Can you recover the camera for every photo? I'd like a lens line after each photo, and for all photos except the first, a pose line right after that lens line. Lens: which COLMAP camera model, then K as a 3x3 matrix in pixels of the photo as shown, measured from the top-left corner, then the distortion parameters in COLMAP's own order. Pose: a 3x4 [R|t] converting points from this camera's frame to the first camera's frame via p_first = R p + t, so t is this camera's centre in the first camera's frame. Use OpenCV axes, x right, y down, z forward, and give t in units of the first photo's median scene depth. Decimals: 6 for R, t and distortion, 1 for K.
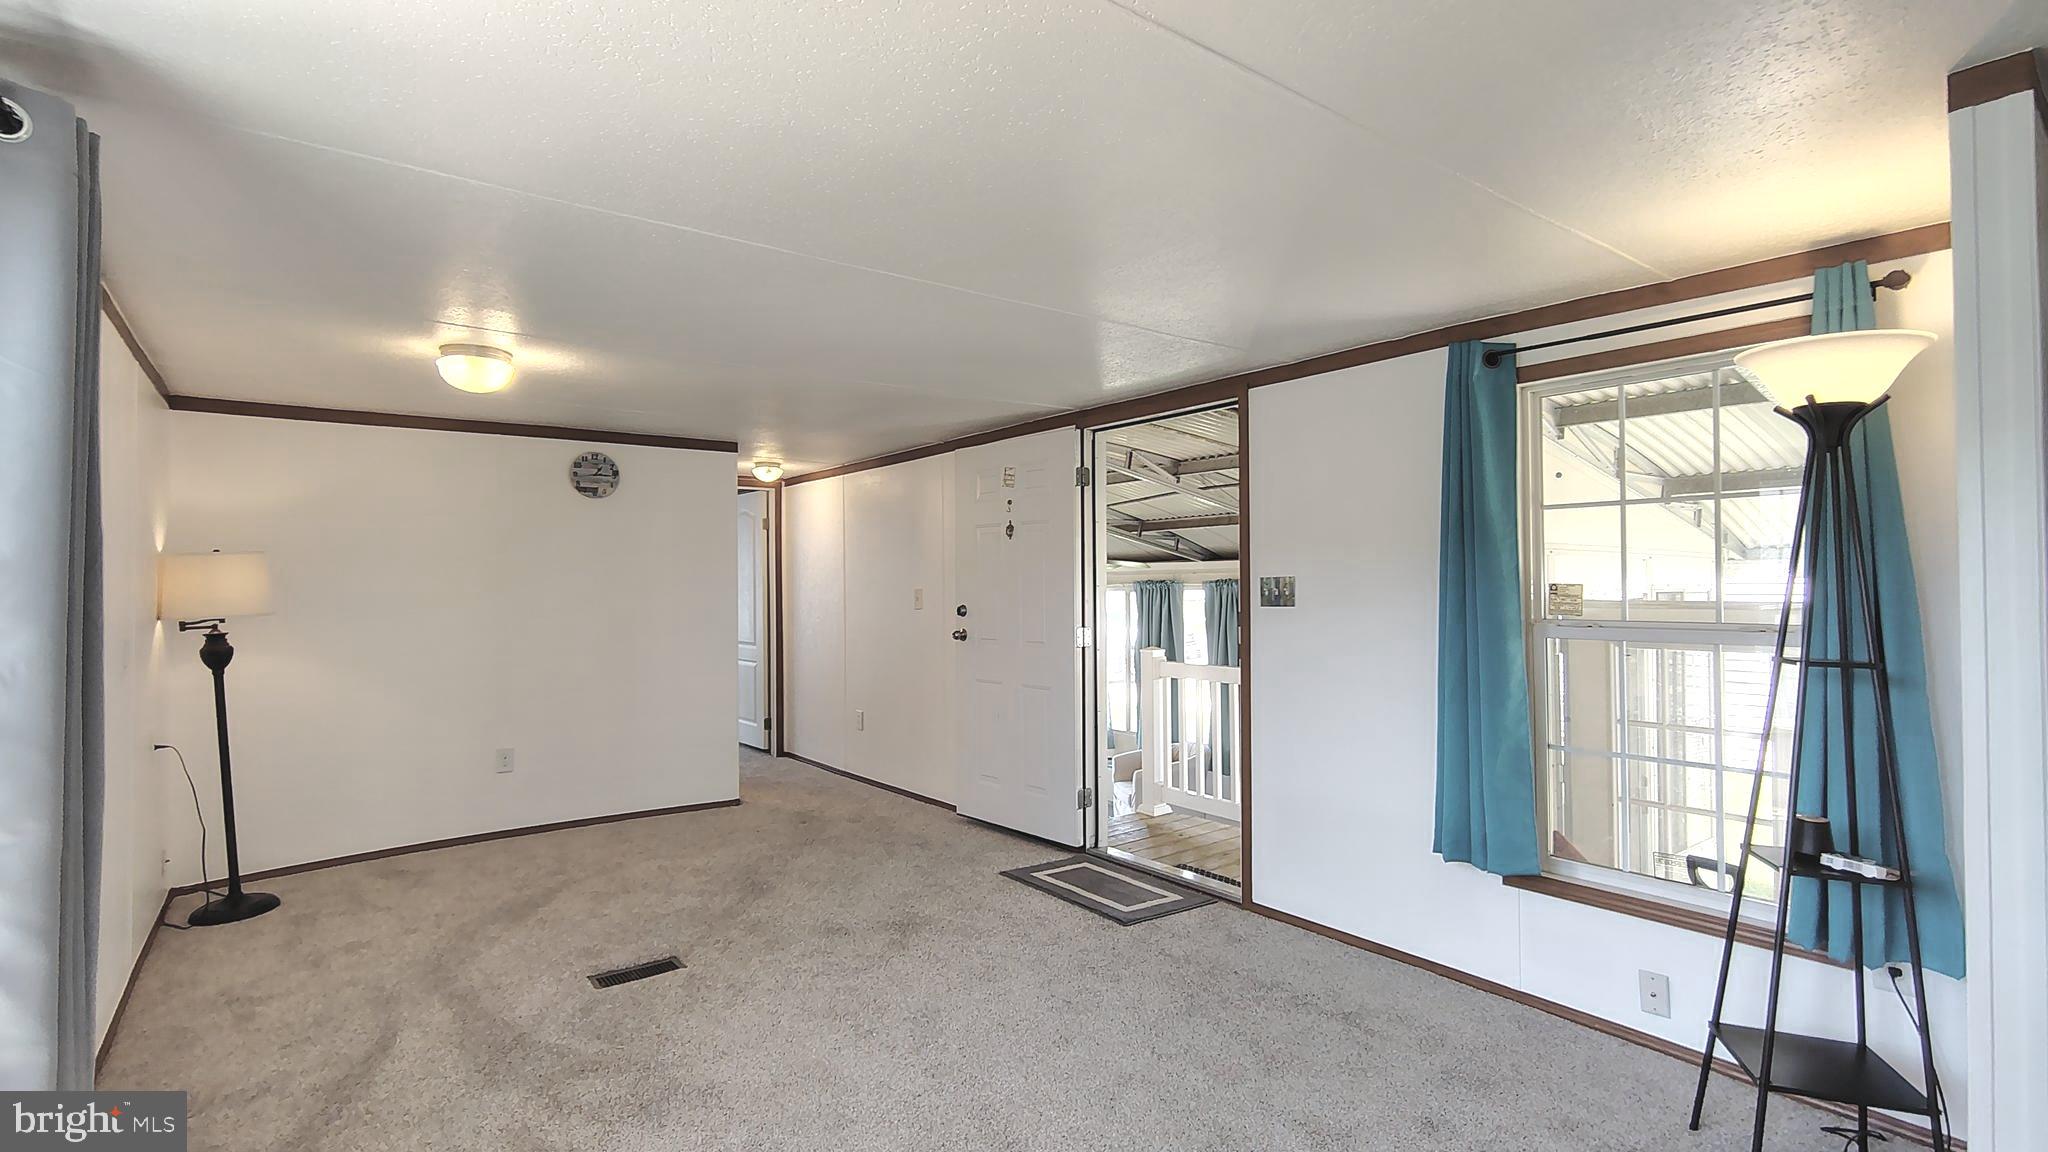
lens RADIAL K [[949.2, 0, 1029.1], [0, 949.2, 570.2], [0, 0, 1]] dist [-0.005055, 0.002408]
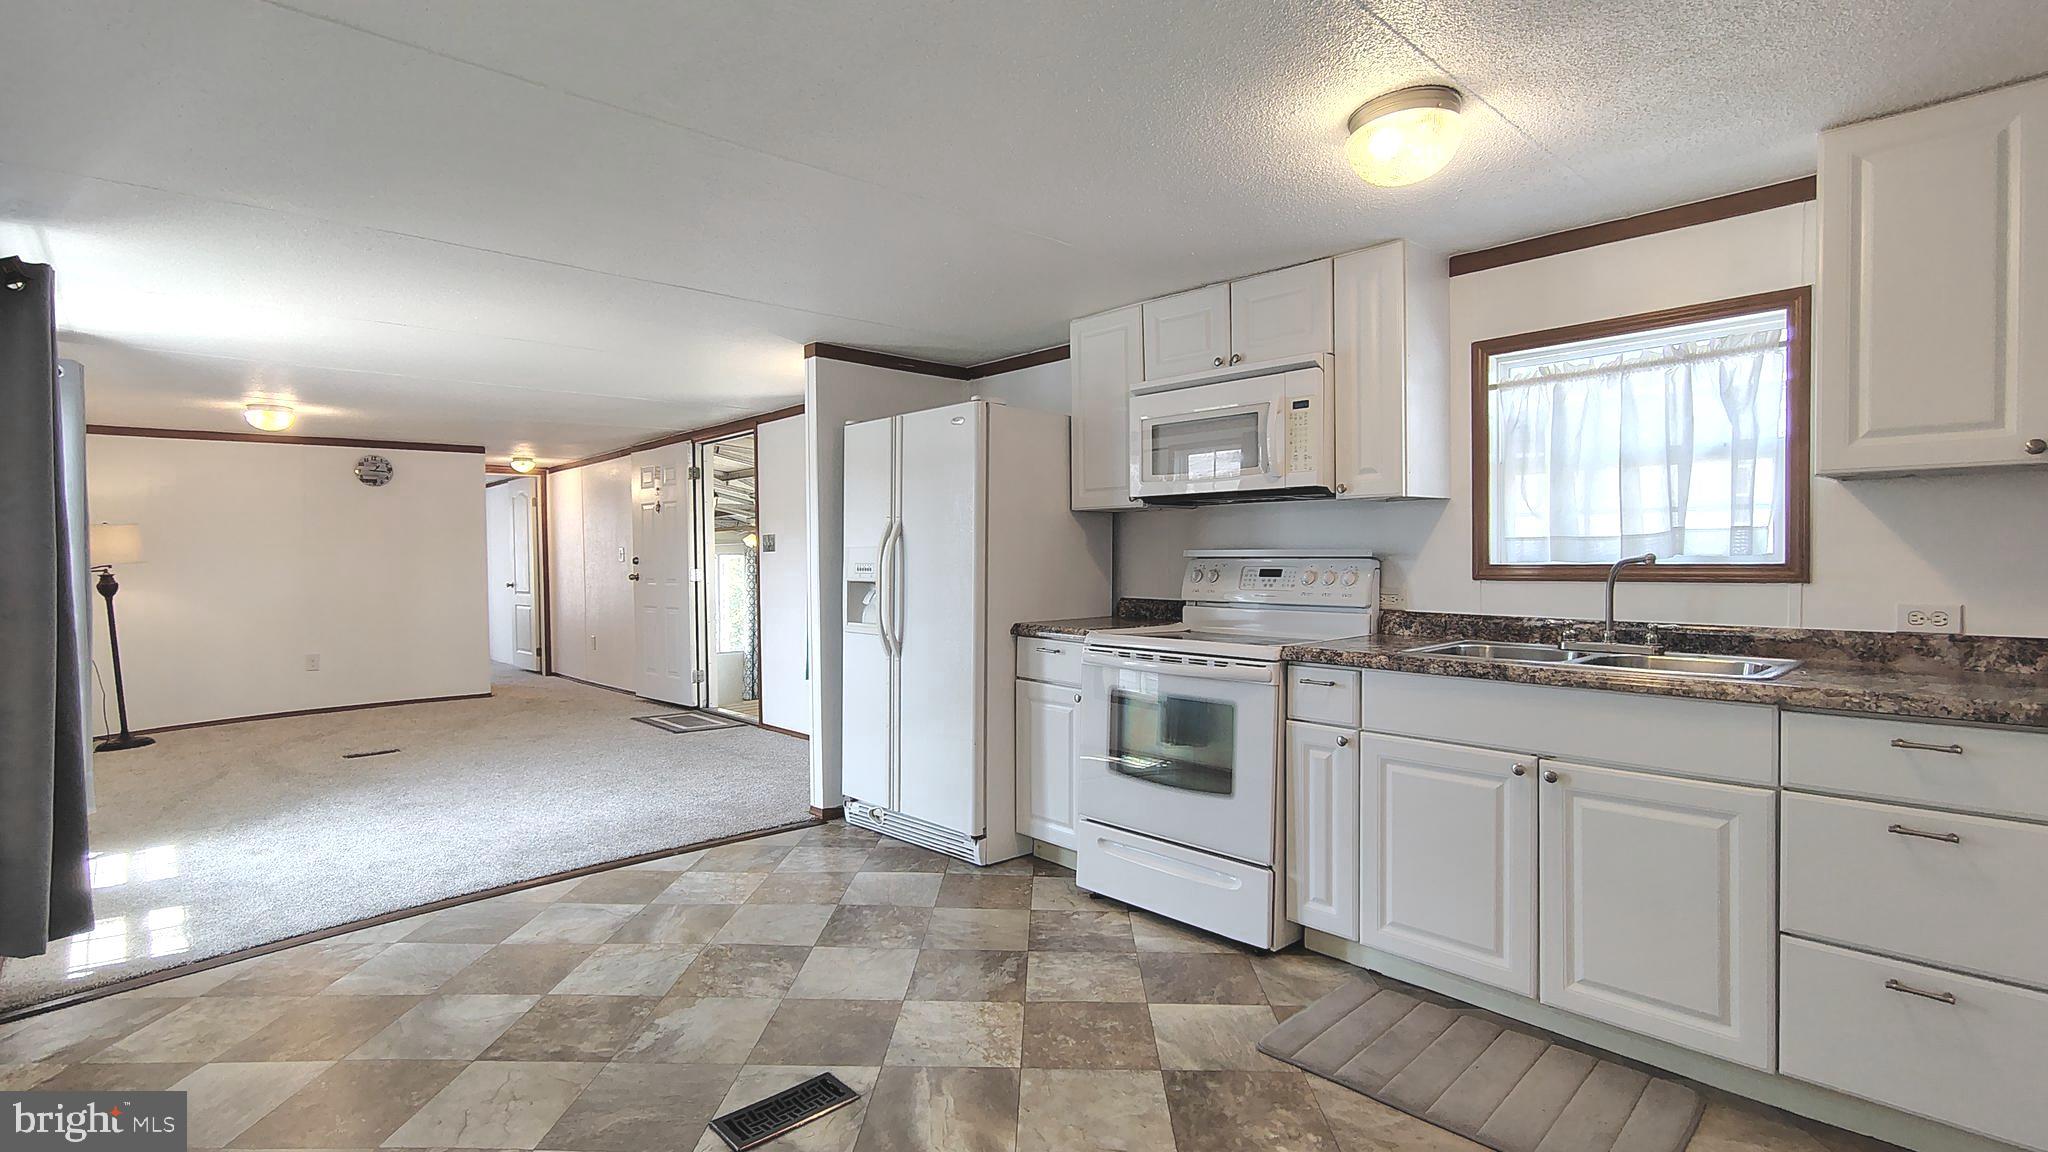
lens RADIAL K [[949.2, 0, 1031.8], [0, 949.2, 568.1], [0, 0, 1]] dist [-0.005055, 0.002408]
pose [[0.995065, -0.009224, 0.098797, 0.476523], [0.006232, 0.999514, 0.030549, 0.014061], [-0.099030, -0.029783, 0.994639, -0.657638]]
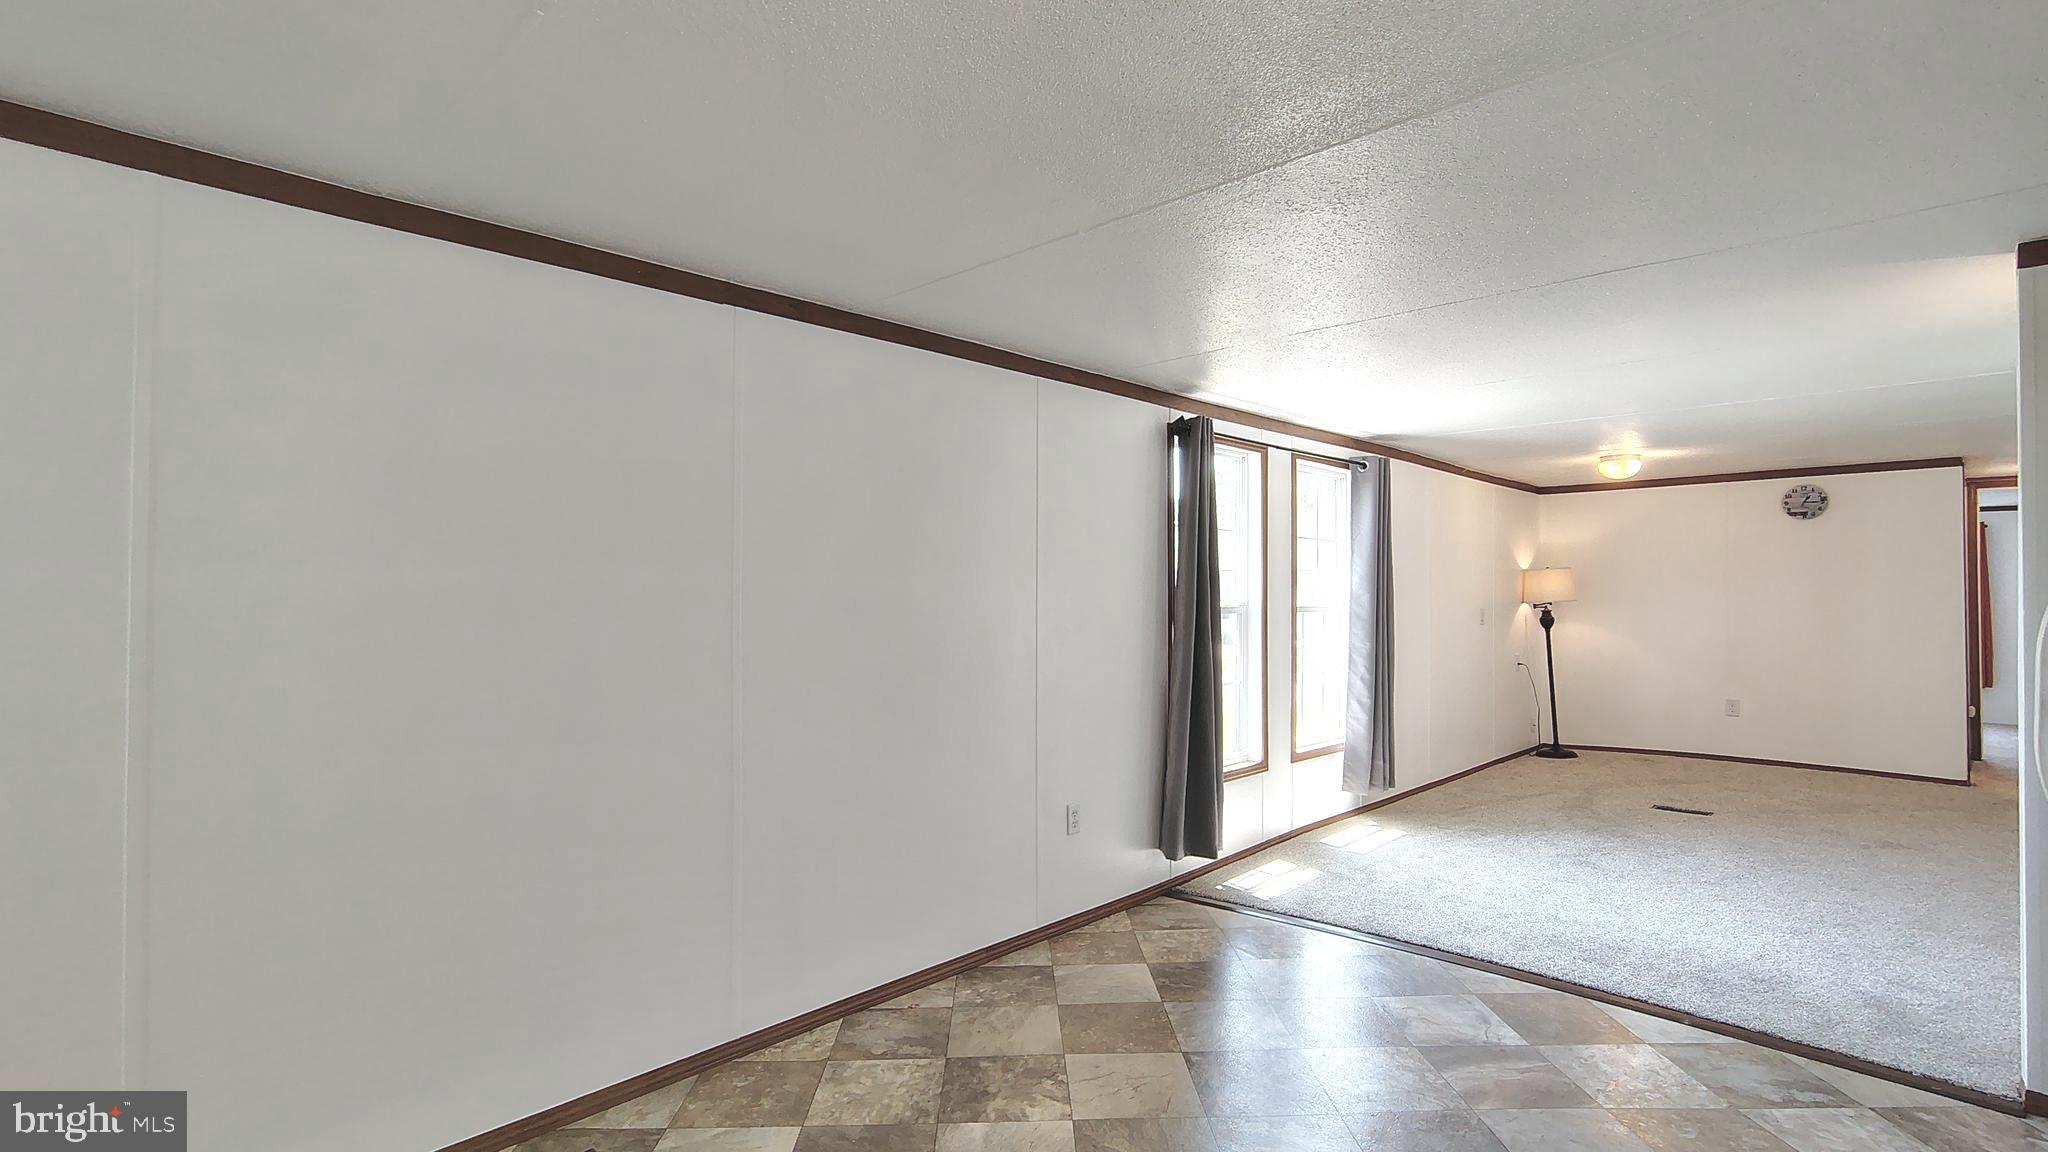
lens RADIAL K [[949.2, 0, 1019.9], [0, 949.2, 577.3], [0, 0, 1]] dist [-0.005055, 0.002408]
pose [[0.138789, -0.013616, -0.990228, 0.795250], [0.011803, 0.999857, -0.012094, 0.007809], [0.990252, -0.010010, 0.138930, -0.296985]]
